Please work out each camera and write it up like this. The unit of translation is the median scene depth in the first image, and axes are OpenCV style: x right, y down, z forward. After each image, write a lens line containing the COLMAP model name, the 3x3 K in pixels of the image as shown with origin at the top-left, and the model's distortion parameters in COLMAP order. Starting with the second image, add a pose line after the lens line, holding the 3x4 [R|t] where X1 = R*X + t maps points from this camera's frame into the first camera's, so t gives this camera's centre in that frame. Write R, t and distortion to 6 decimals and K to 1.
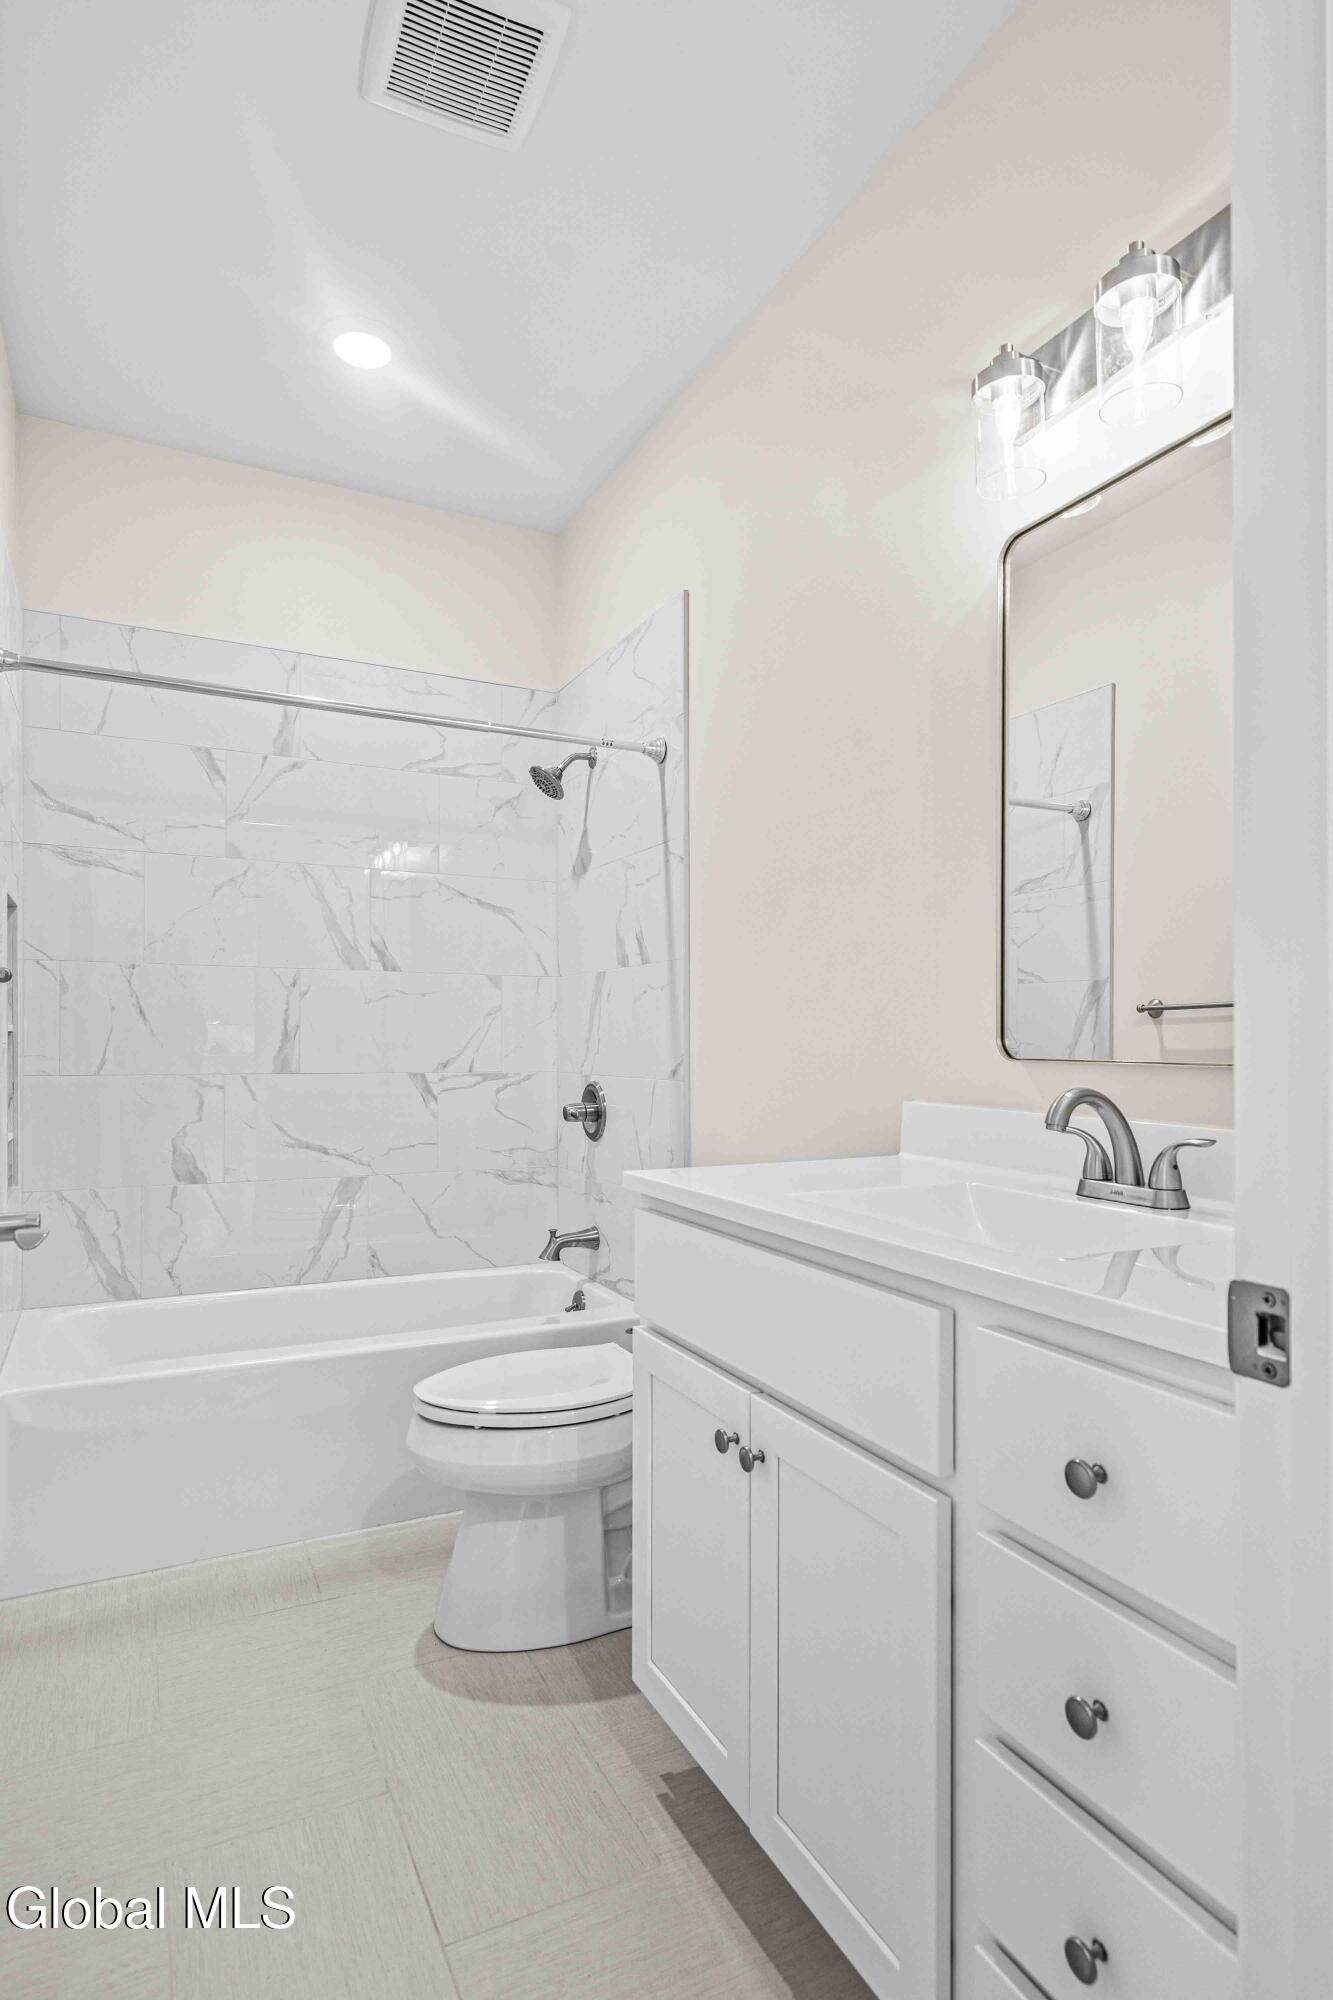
lens RADIAL K [[1100.0, 0, 664.5], [0, 1100.0, 1078.7], [0, 0, 1]] dist [0.000247, -0.000347]
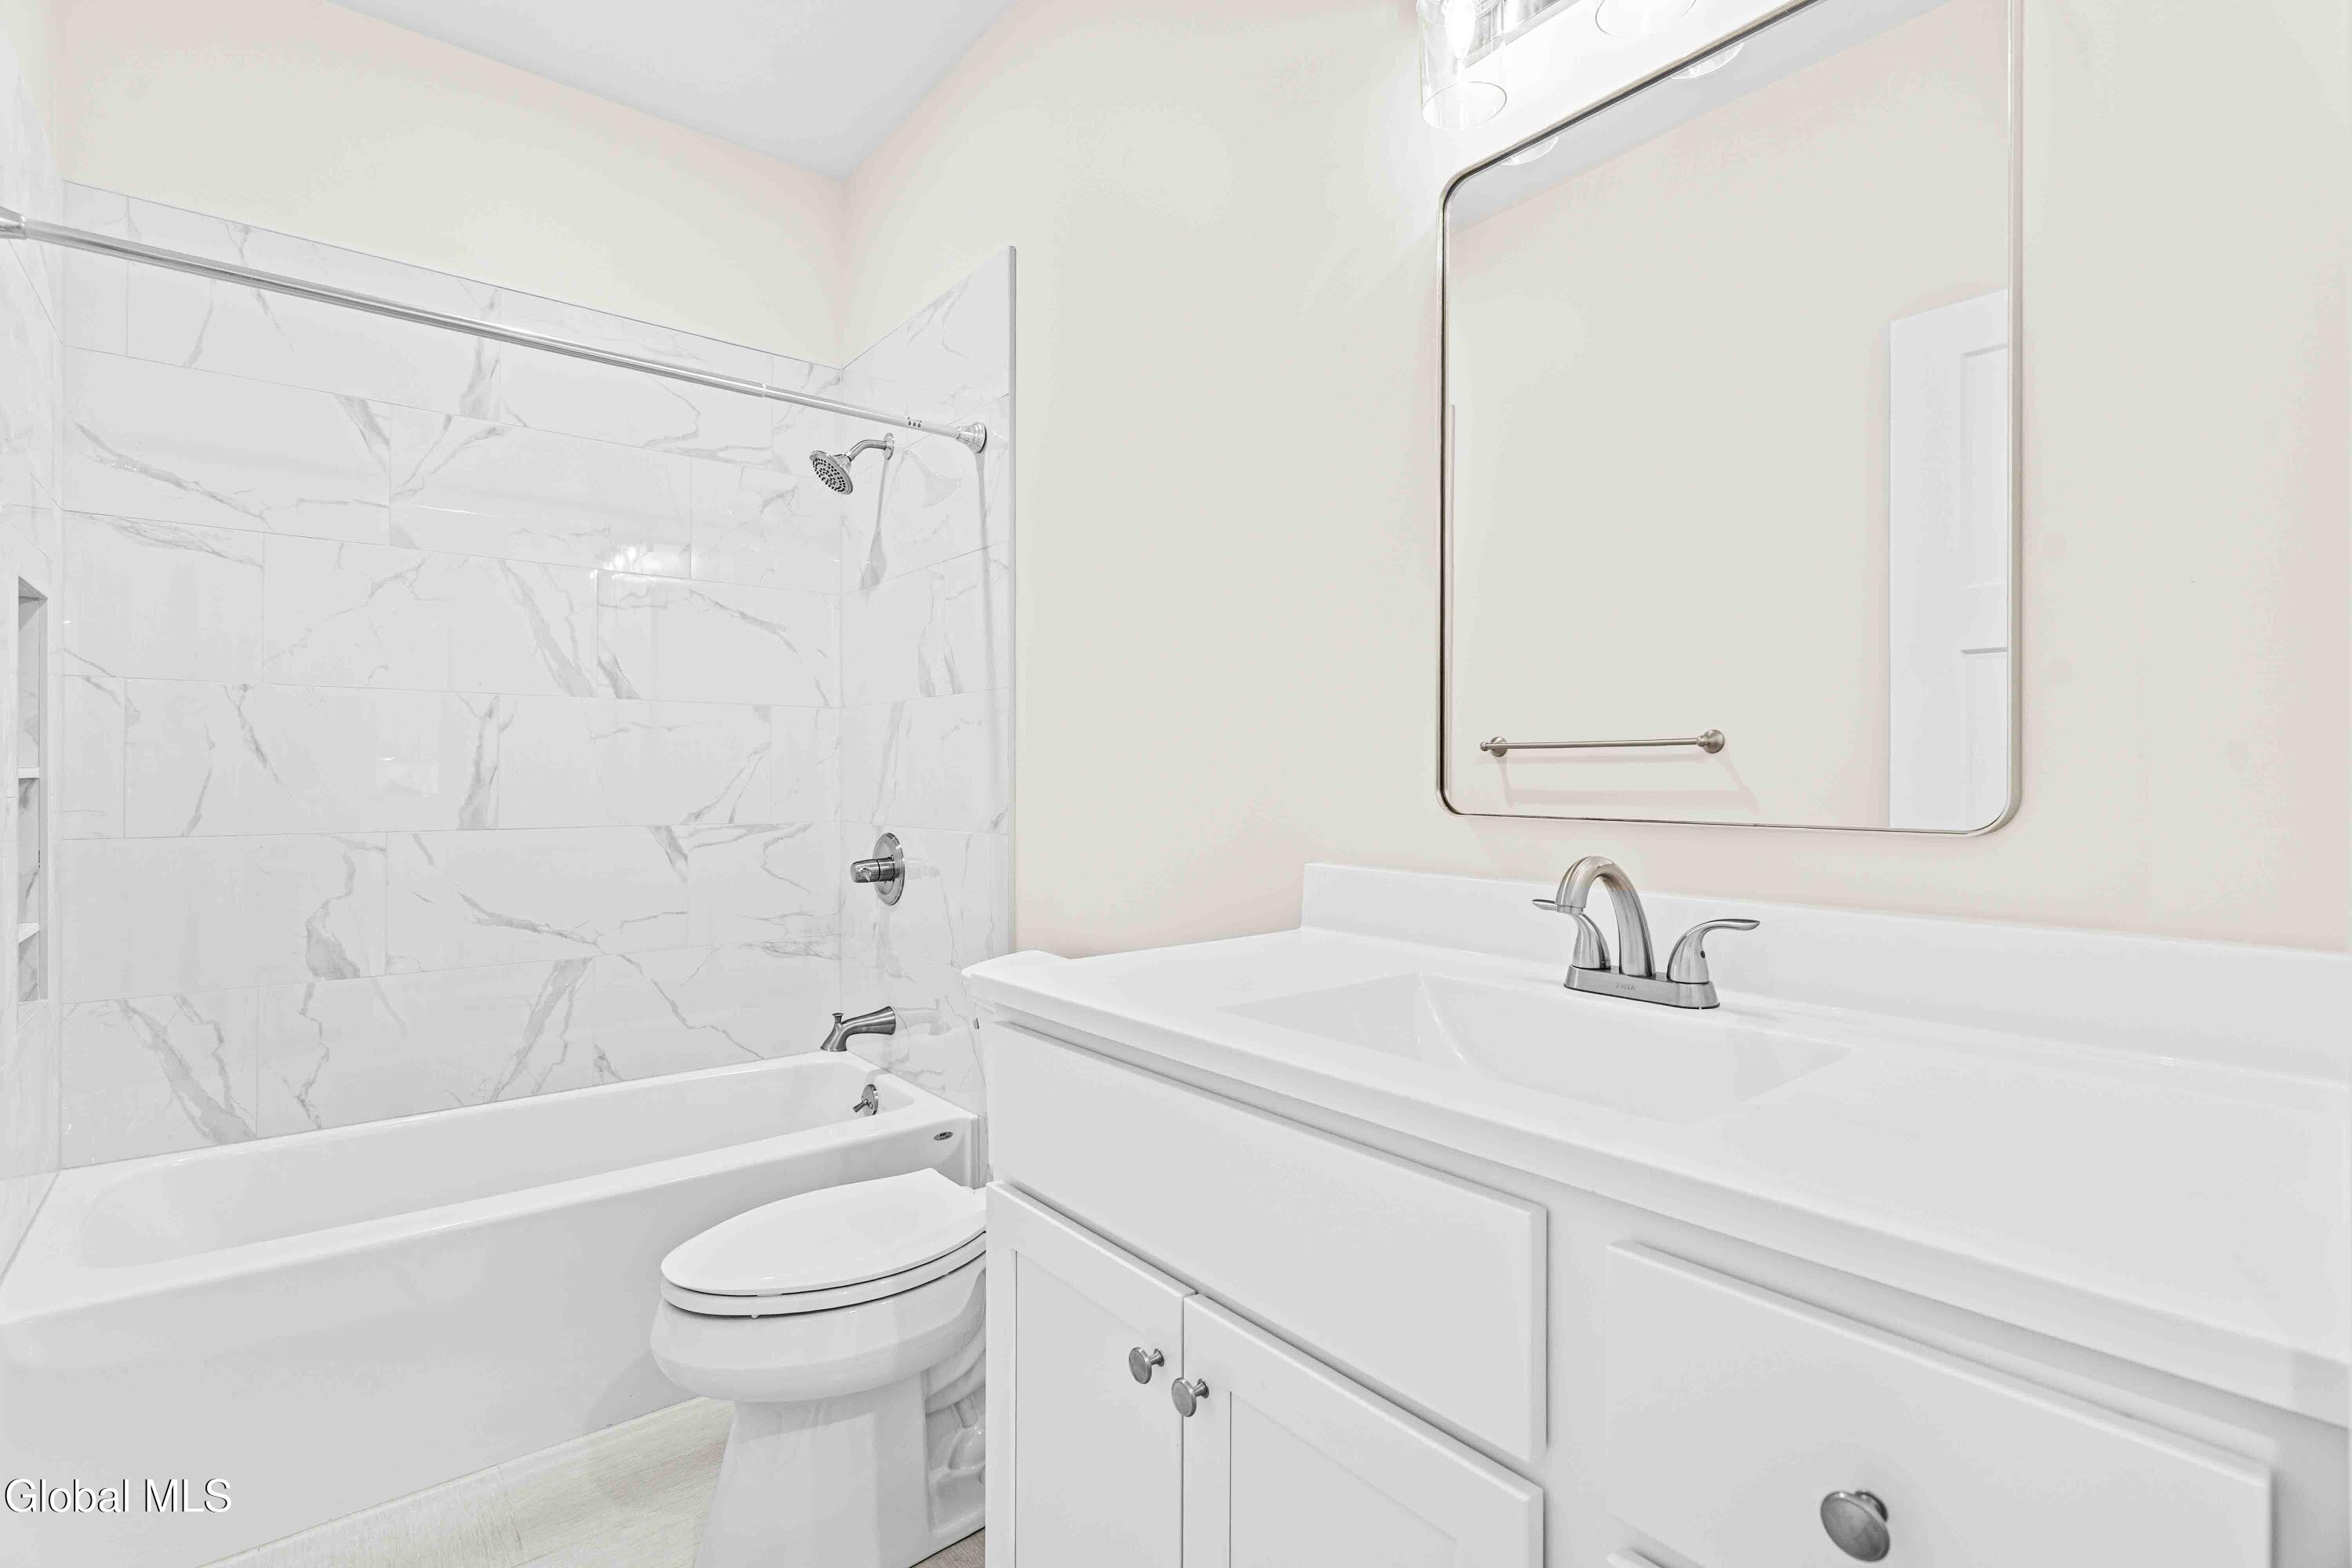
lens RADIAL K [[1095.6, 0, 1170.6], [0, 1095.6, 784.3], [0, 0, 1]] dist [-0.002395, 0.000174]
pose [[0.975357, -0.004821, 0.220579, -0.042069], [0.010359, 0.999659, -0.023958, -0.013690], [-0.220388, 0.025652, 0.975075, 0.152404]]
